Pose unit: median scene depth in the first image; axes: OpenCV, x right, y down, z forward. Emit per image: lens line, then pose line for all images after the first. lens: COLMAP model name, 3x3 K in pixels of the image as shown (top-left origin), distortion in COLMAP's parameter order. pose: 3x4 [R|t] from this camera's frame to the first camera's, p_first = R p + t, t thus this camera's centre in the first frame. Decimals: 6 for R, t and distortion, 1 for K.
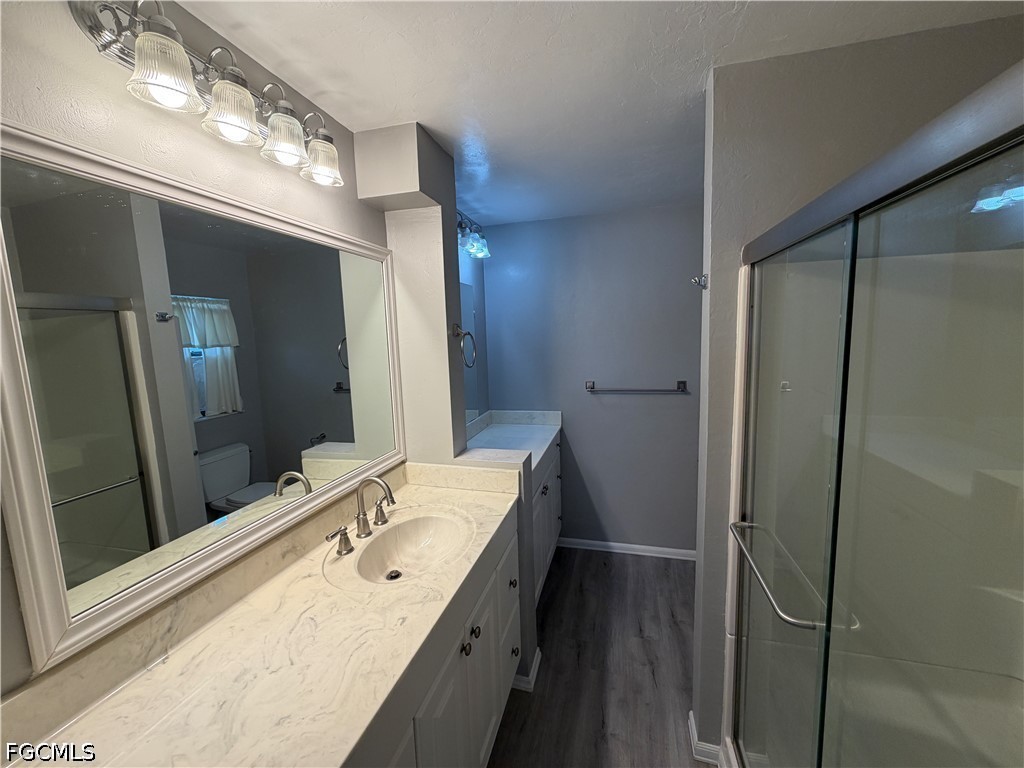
lens RADIAL K [[408.9, 0, 509.6], [0, 408.9, 385.2], [0, 0, 1]] dist [0.000233, 0.000053]
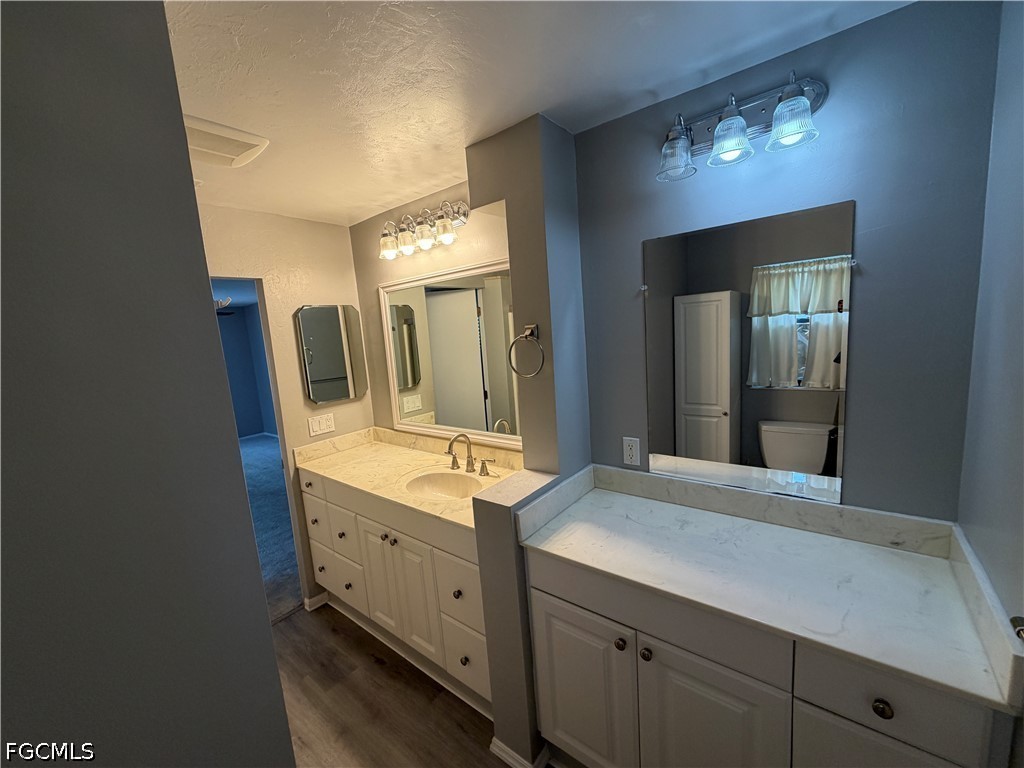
lens RADIAL K [[408.9, 0, 509.6], [0, 408.9, 385.2], [0, 0, 1]] dist [0.000233, 0.000053]
pose [[-0.389130, 0.193756, -0.900576, 0.396286], [-0.025641, 0.974973, 0.220842, -0.124509], [0.920826, 0.109028, -0.374423, 0.746922]]
